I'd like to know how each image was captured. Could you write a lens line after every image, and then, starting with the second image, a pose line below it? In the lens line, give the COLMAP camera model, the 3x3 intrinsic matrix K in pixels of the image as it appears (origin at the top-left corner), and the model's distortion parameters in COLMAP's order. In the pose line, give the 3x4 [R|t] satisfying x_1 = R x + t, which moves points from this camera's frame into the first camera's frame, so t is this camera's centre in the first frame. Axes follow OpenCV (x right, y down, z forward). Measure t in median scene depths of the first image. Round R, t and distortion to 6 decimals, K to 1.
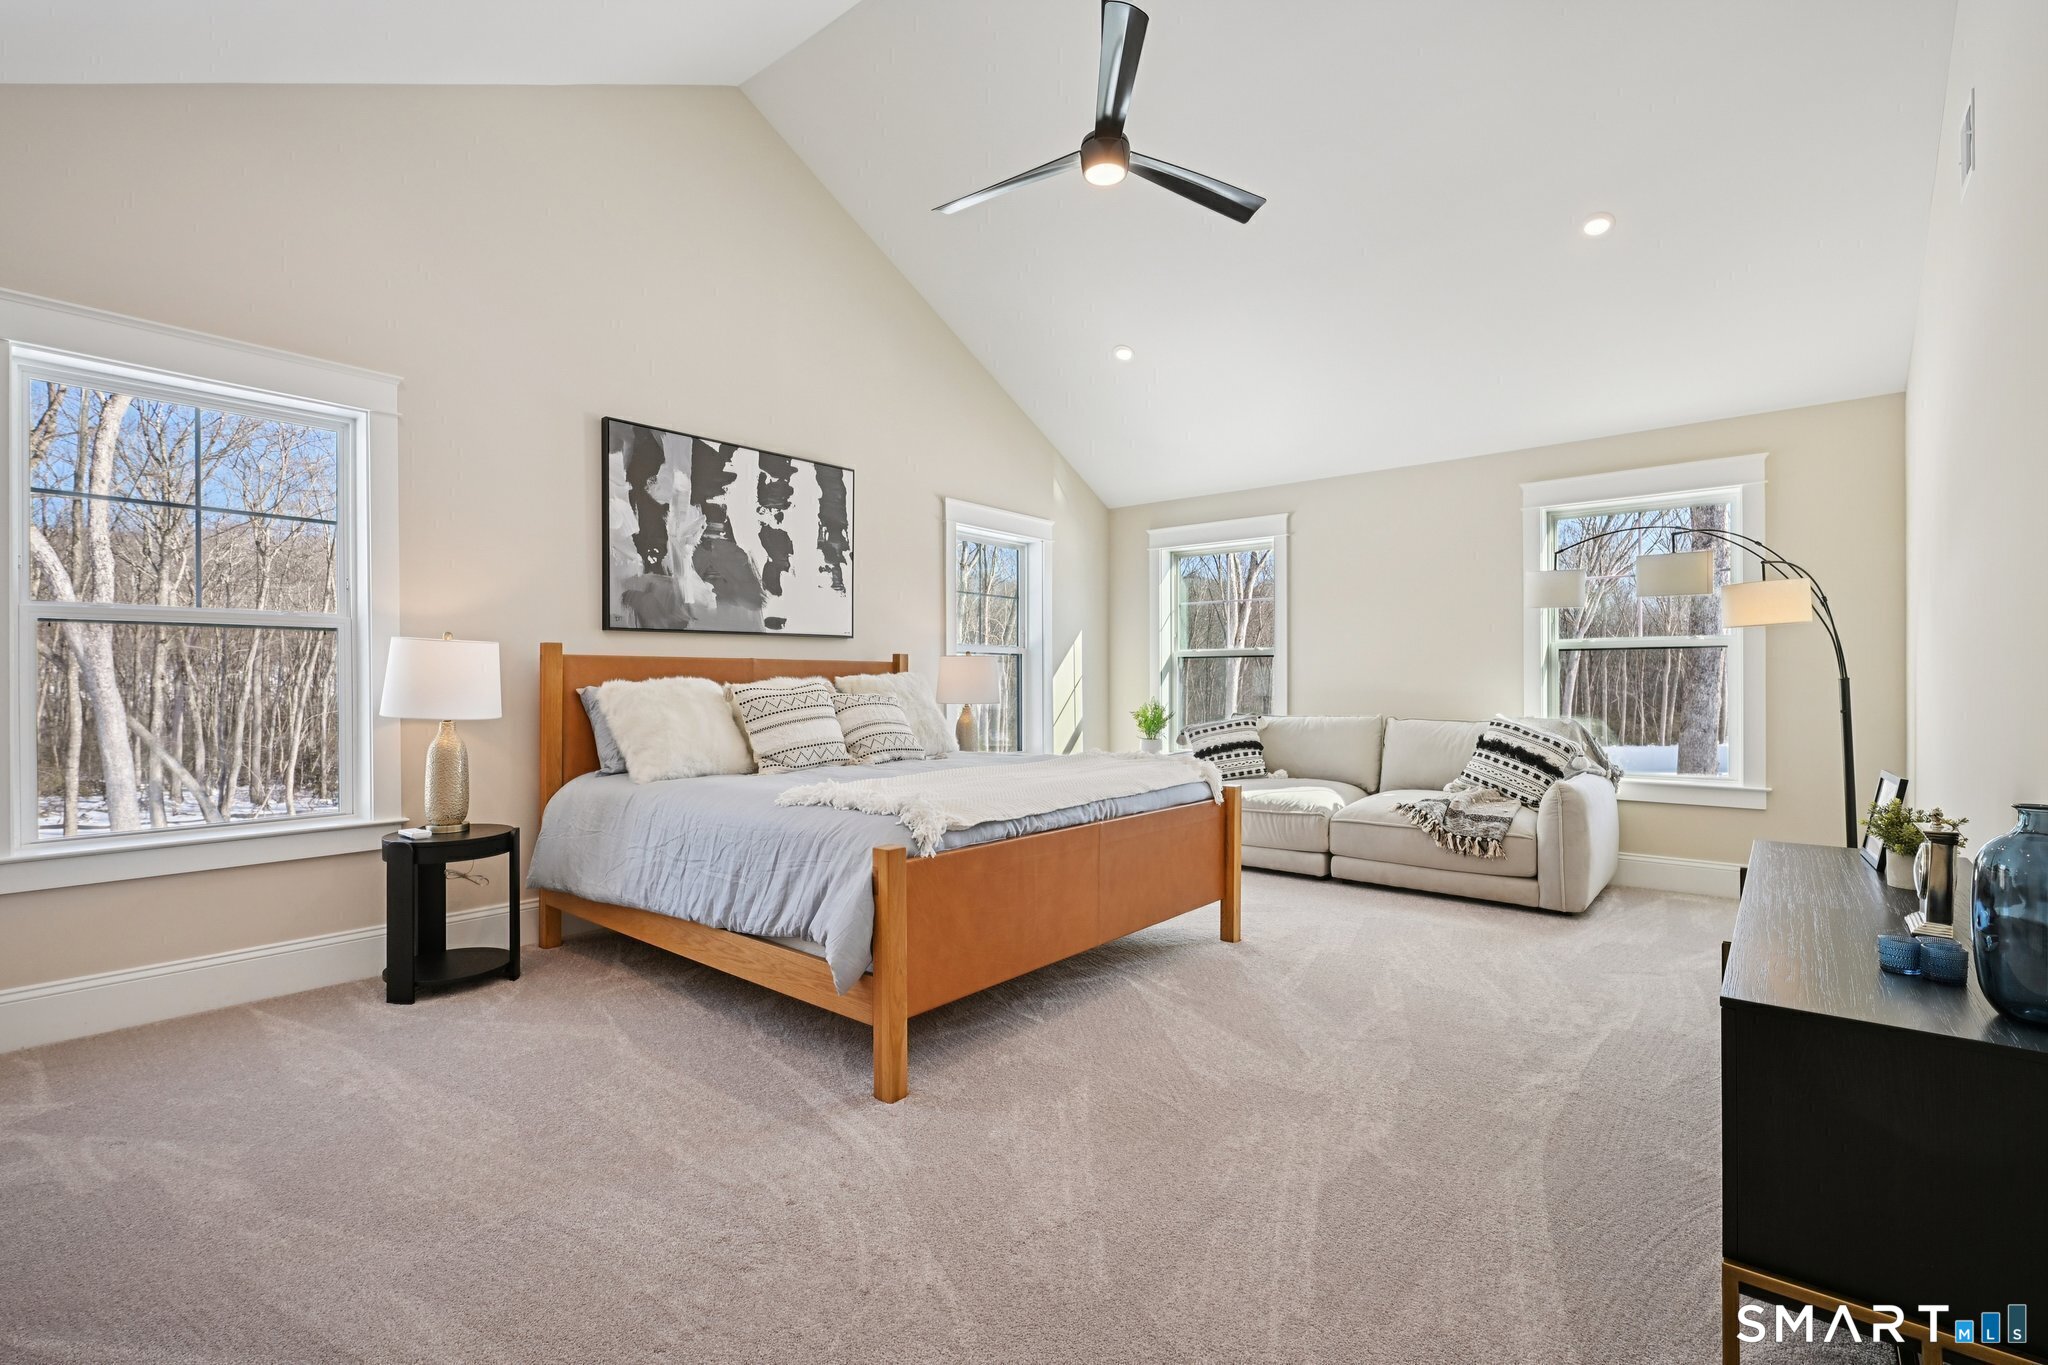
lens RADIAL K [[914.0, 0, 1021.2], [0, 914.0, 680.3], [0, 0, 1]] dist [0.010838, 0.000600]
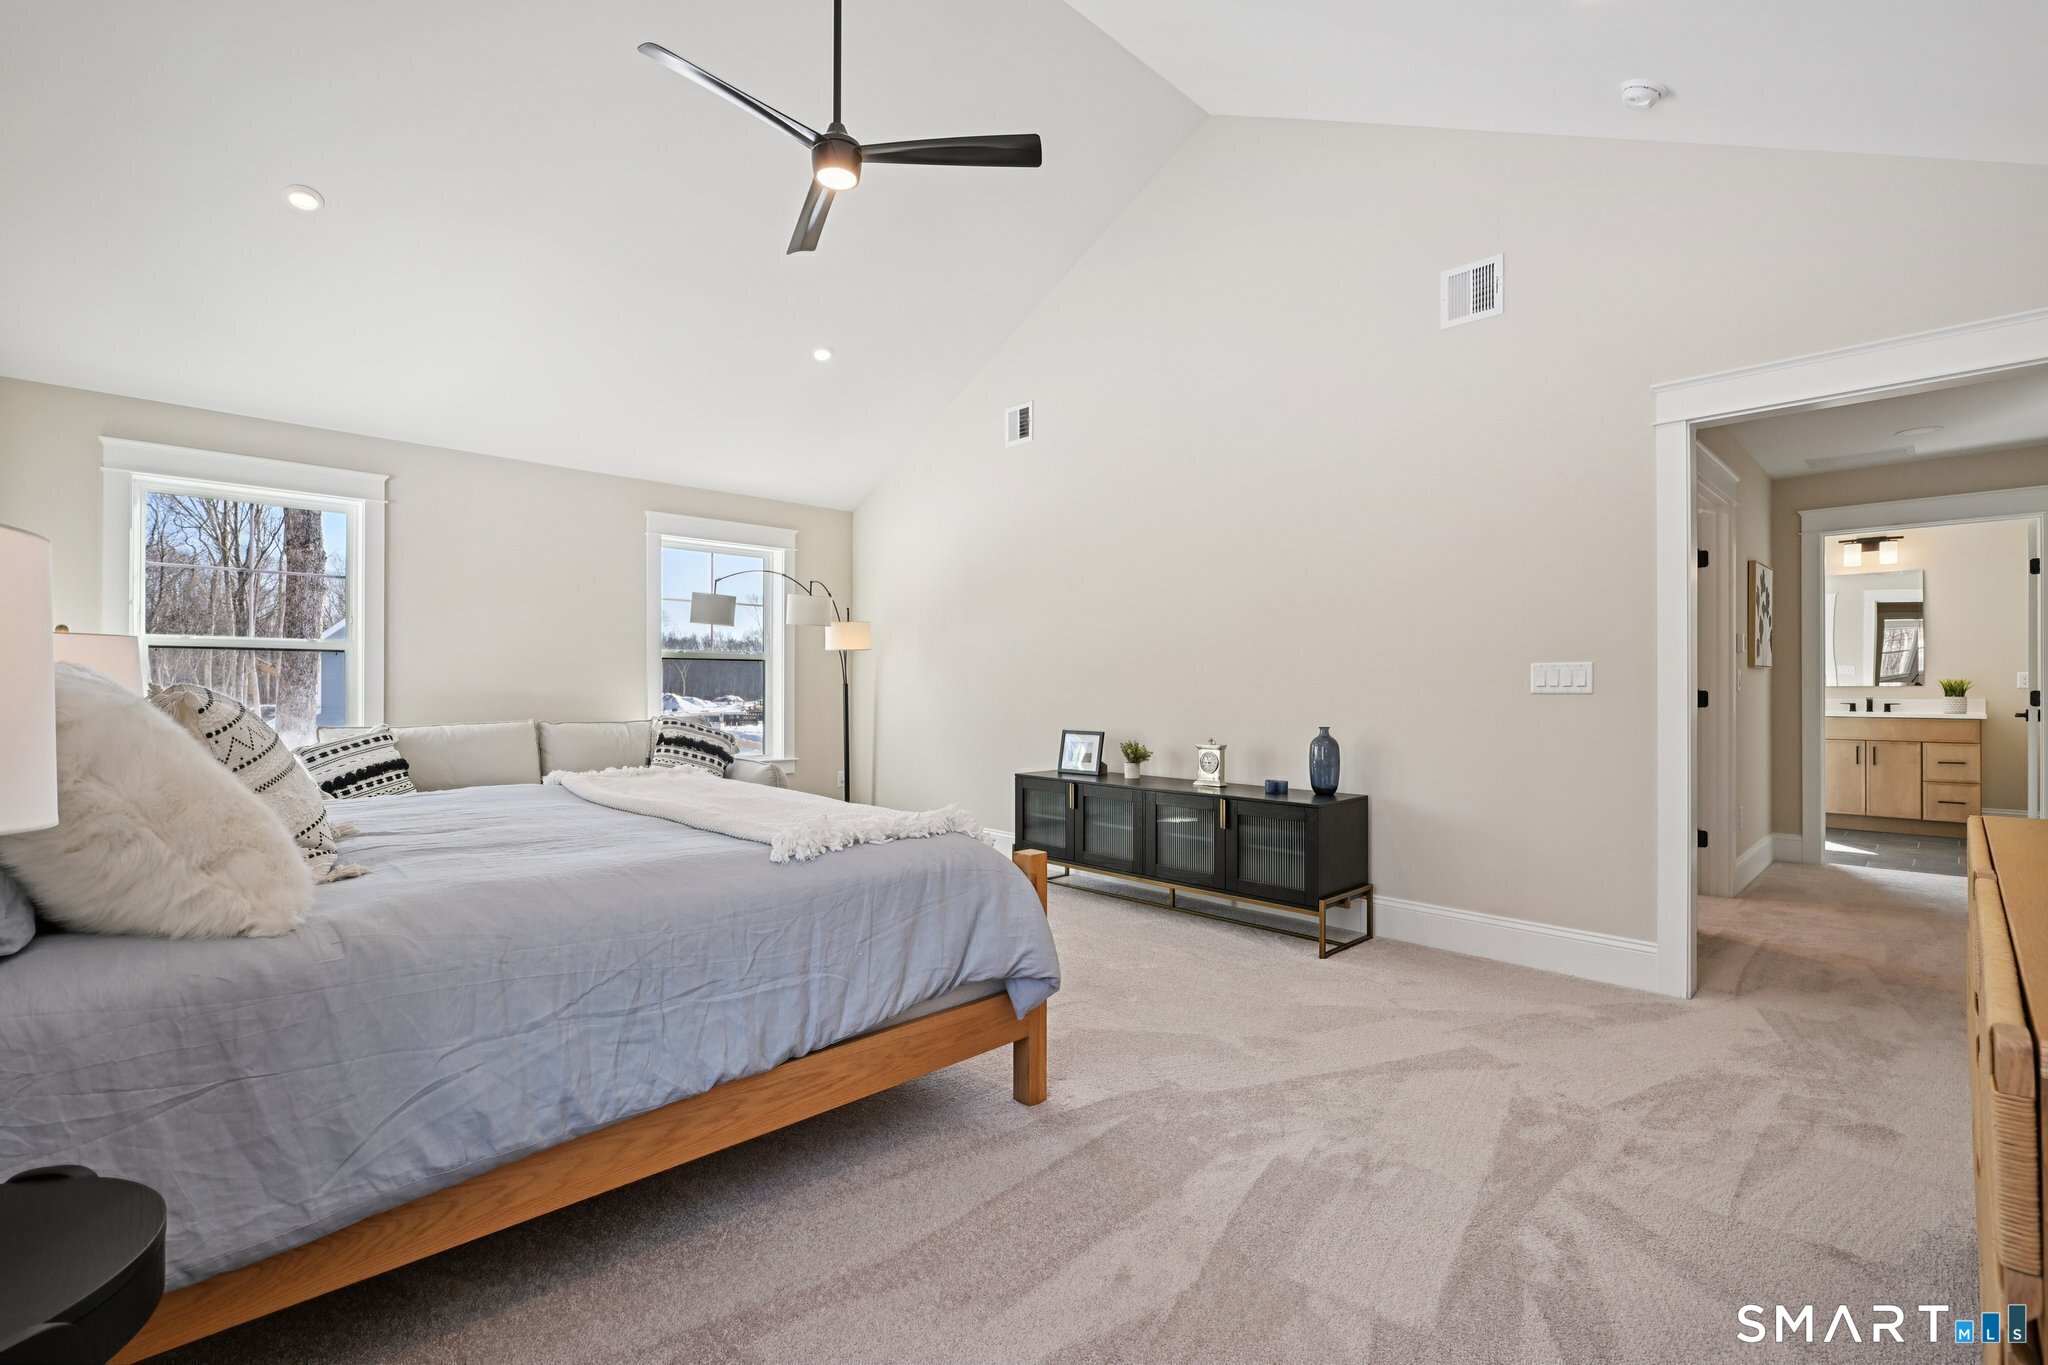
lens RADIAL K [[914.0, 0, 1010.5], [0, 914.0, 680.7], [0, 0, 1]] dist [0.010838, 0.000600]
pose [[0.138043, 0.007000, 0.990401, -0.541835], [-0.004220, 0.999970, -0.006480, 0.001469], [-0.990417, -0.003285, 0.138068, 0.426515]]
